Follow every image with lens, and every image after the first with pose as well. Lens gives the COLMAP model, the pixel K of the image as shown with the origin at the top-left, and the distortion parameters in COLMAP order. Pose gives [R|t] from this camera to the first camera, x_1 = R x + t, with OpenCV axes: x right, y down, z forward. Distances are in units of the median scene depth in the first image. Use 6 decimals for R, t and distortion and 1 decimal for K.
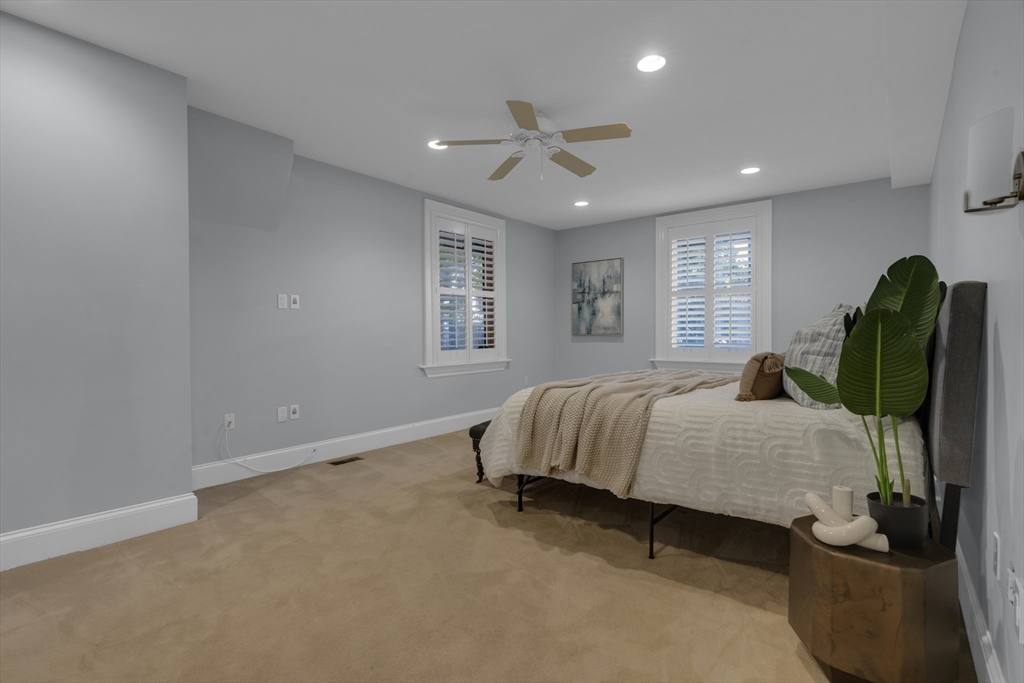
lens RADIAL K [[467.5, 0, 509.1], [0, 467.5, 338.1], [0, 0, 1]] dist [-0.010535, 0.005300]
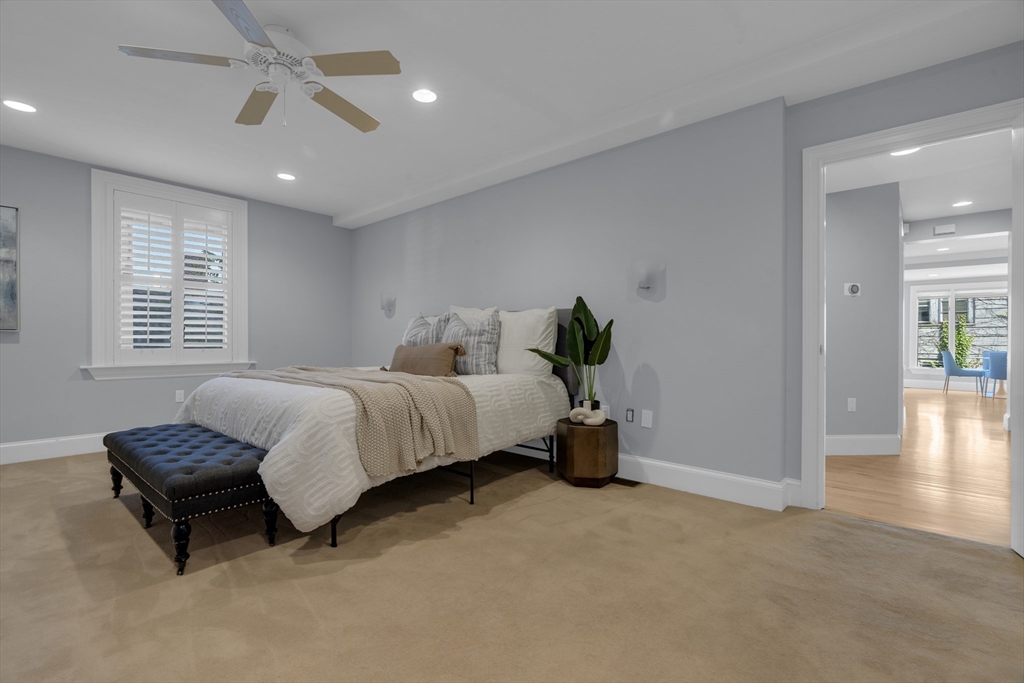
lens RADIAL K [[467.5, 0, 511.8], [0, 467.5, 339.2], [0, 0, 1]] dist [-0.010535, 0.005300]
pose [[0.030382, 0.003337, 0.999533, -0.853240], [0.005376, 0.999979, -0.003502, 0.024194], [-0.999524, 0.005480, 0.030363, 0.750301]]
